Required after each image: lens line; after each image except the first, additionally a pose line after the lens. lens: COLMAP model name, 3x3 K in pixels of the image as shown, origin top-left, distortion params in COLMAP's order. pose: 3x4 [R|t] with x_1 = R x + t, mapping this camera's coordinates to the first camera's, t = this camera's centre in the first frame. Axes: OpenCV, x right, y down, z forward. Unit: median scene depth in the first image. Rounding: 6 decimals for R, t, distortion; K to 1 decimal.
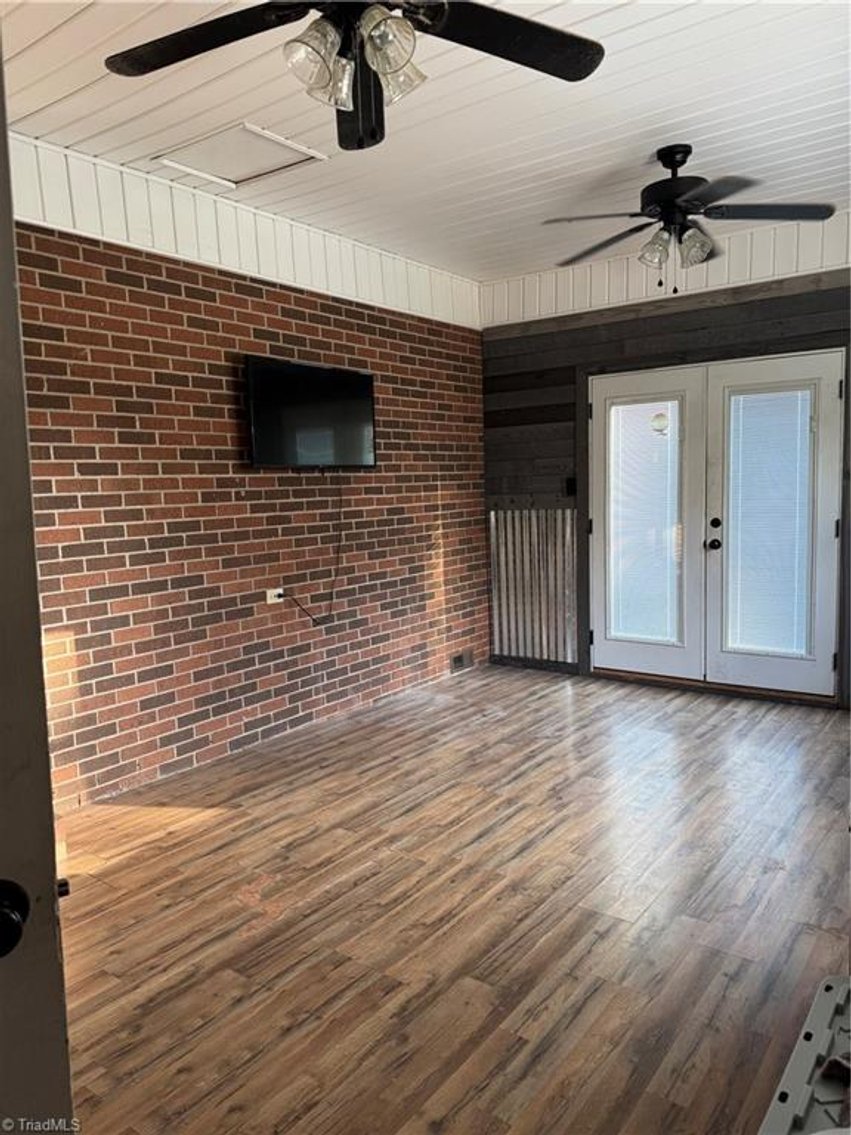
lens RADIAL K [[796.2, 0, 429.6], [0, 796.2, 562.0], [0, 0, 1]] dist [0.084104, -0.110700]
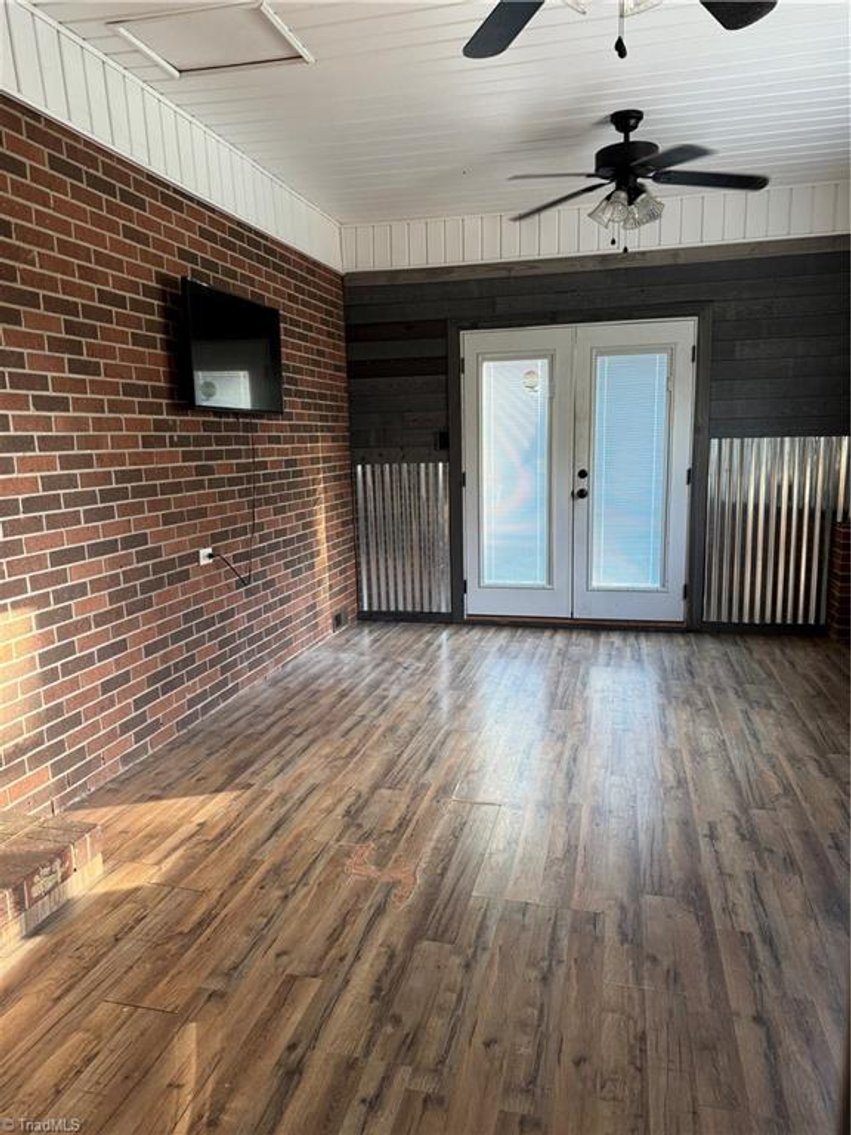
lens RADIAL K [[796.2, 0, 424.4], [0, 796.2, 562.5], [0, 0, 1]] dist [0.084104, -0.110700]
pose [[0.924502, -0.048463, 0.378084, -0.315563], [0.031781, 0.998231, 0.050244, 0.012743], [-0.379850, -0.034435, 0.924407, 0.085128]]
